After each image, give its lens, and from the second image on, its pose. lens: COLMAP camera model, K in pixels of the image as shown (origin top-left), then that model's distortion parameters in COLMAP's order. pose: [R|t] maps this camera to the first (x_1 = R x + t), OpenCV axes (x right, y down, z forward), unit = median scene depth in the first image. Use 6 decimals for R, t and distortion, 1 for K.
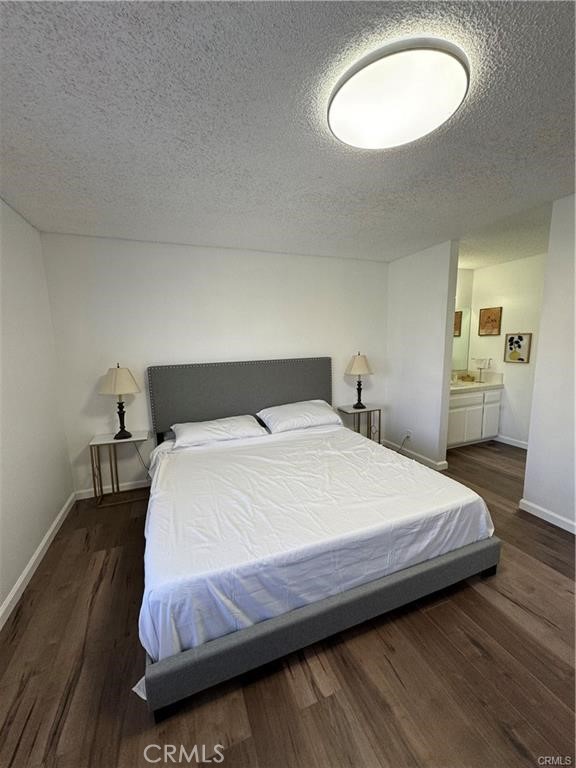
lens RADIAL K [[303.1, 0, 287.5], [0, 303.1, 384.9], [0, 0, 1]] dist [-0.000479, -0.000023]
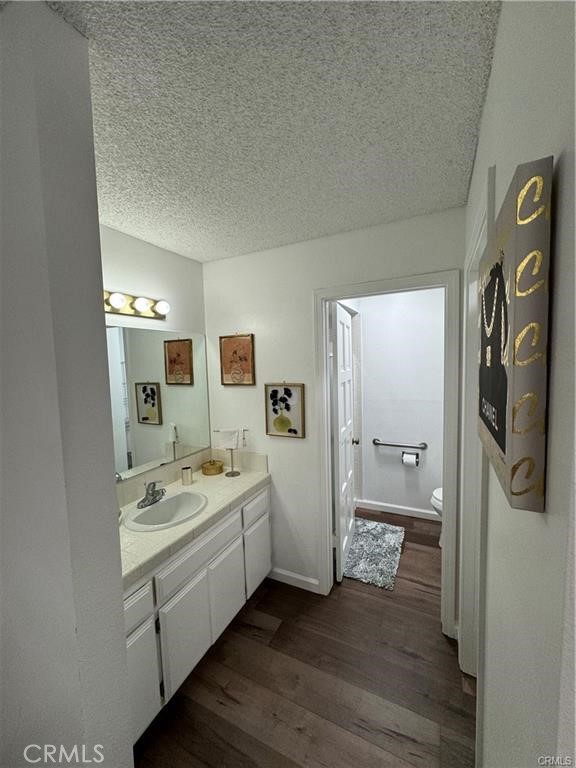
lens RADIAL K [[306.1, 0, 288.0], [0, 306.1, 384.0], [0, 0, 1]] dist [-0.000101, -0.000122]
pose [[0.741624, -0.049473, 0.668989, 0.385321], [0.109599, 0.992812, -0.048079, -0.136619], [-0.661802, 0.108977, 0.741716, 0.565940]]
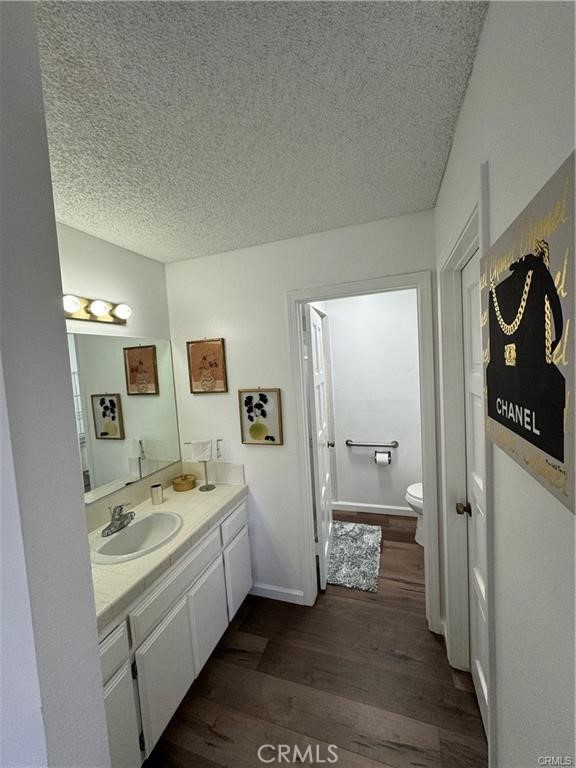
lens RADIAL K [[307.1, 0, 289.5], [0, 307.1, 384.1], [0, 0, 1]] dist [-0.000256, 0.000299]
pose [[0.652124, -0.069857, 0.754887, 0.383820], [0.155489, 0.986902, -0.042994, -0.142101], [-0.741995, 0.145414, 0.654444, 0.590807]]
